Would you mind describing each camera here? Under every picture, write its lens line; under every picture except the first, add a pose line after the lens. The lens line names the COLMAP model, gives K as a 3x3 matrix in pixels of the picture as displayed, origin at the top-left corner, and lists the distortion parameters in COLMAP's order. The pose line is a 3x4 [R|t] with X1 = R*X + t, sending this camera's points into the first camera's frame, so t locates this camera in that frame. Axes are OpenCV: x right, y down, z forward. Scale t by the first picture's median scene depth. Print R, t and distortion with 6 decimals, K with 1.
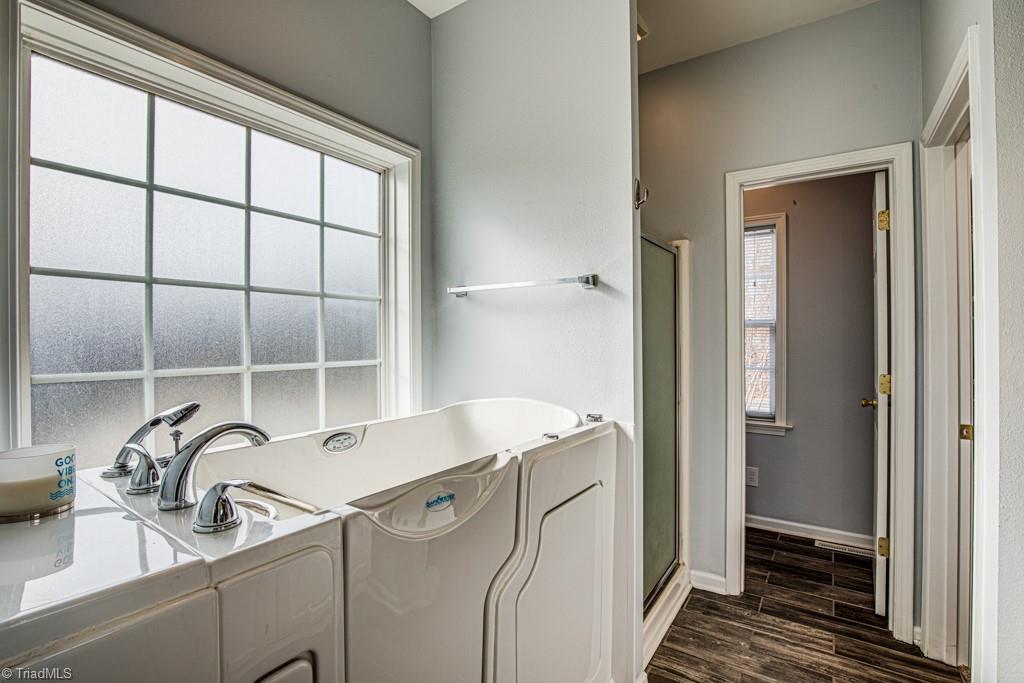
lens RADIAL K [[468.6, 0, 512.2], [0, 468.6, 341.0], [0, 0, 1]] dist [-0.023849, -0.000405]
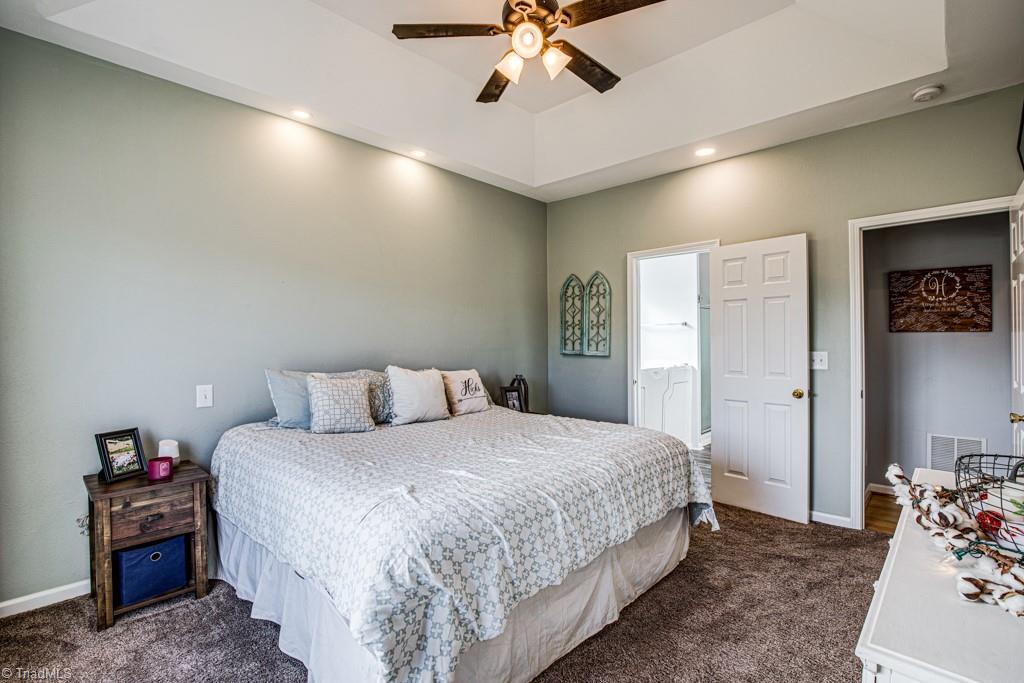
lens RADIAL K [[468.6, 0, 511.3], [0, 468.6, 340.2], [0, 0, 1]] dist [-0.023849, -0.000405]
pose [[0.987292, -0.000733, -0.158913, -0.511505], [-0.001034, 0.999939, -0.011032, 0.020847], [0.158912, 0.011056, 0.987231, -2.431910]]
